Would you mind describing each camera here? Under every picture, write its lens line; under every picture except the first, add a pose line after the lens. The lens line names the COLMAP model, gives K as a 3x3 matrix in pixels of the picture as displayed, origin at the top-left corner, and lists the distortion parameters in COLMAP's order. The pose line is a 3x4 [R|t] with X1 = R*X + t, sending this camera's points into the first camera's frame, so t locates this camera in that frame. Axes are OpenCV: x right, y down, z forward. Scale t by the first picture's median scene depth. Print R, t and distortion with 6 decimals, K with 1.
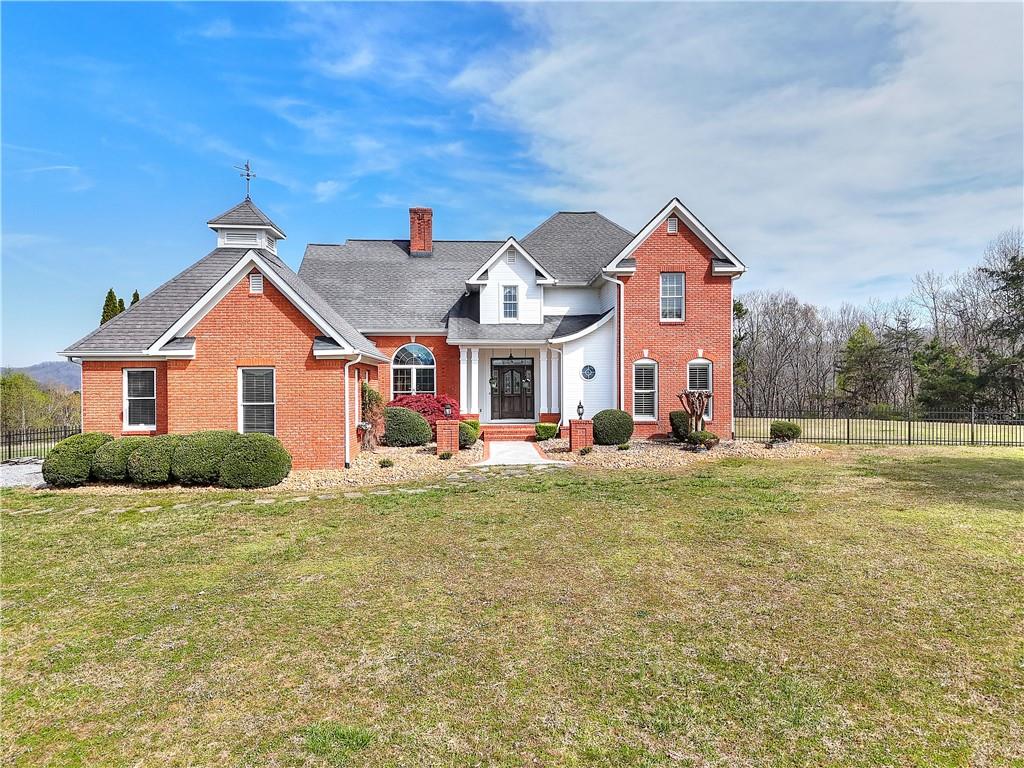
lens RADIAL K [[743.0, 0, 512.0], [0, 743.0, 384.0], [0, 0, 1]] dist [0.004651, 0.000514]
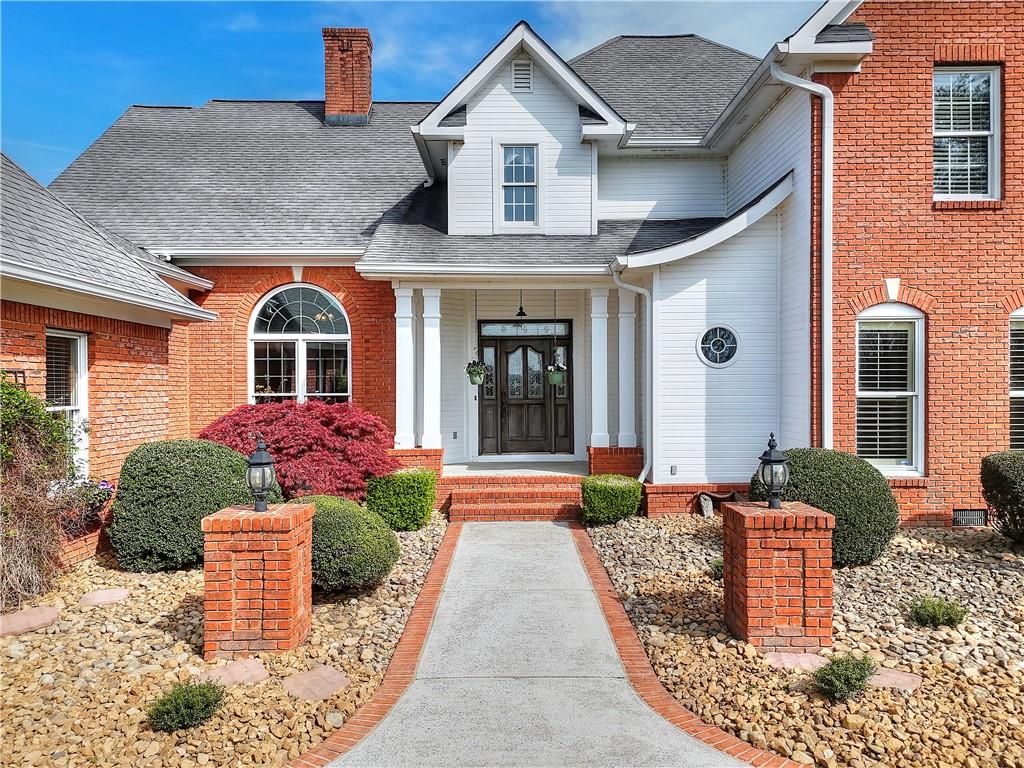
lens RADIAL K [[743.0, 0, 512.0], [0, 743.0, 384.0], [0, 0, 1]] dist [0.004651, 0.000514]
pose [[0.999347, 0.000552, -0.036136, 0.008984], [-0.000373, 0.999988, 0.004948, 0.002306], [0.036138, -0.004931, 0.999335, 0.574821]]
